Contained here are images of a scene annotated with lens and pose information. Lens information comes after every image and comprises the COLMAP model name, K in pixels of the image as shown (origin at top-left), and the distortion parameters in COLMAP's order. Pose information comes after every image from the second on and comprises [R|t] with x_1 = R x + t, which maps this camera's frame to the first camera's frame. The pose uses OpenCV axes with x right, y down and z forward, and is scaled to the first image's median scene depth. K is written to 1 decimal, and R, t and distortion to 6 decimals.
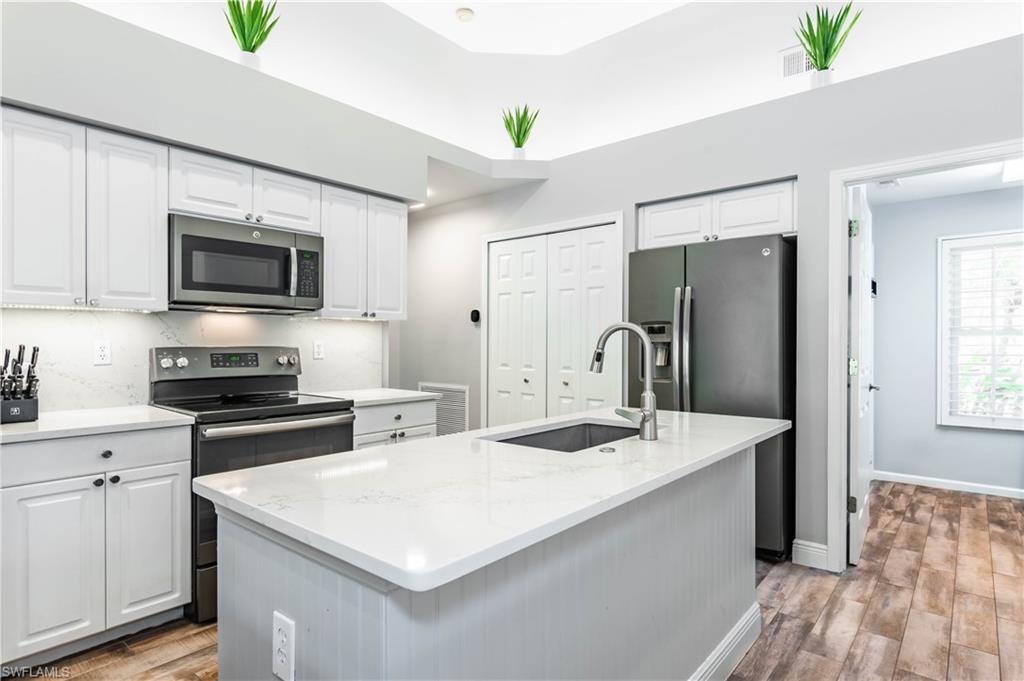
lens RADIAL K [[562.2, 0, 515.7], [0, 562.2, 338.6], [0, 0, 1]] dist [0.045749, 0.000849]
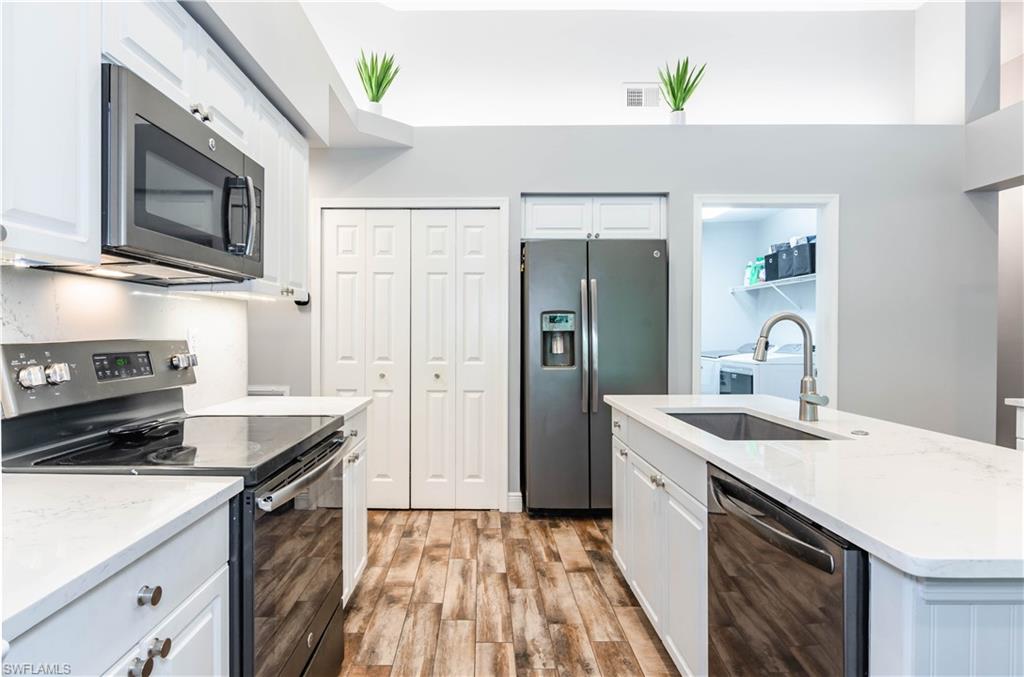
lens RADIAL K [[534.7, 0, 502.8], [0, 534.7, 336.5], [0, 0, 1]] dist [0.033304, -0.000810]
pose [[0.770746, -0.007233, 0.637102, -0.471118], [-0.005396, 0.999826, 0.017880, -0.000560], [-0.637120, -0.017219, 0.770572, 0.319501]]
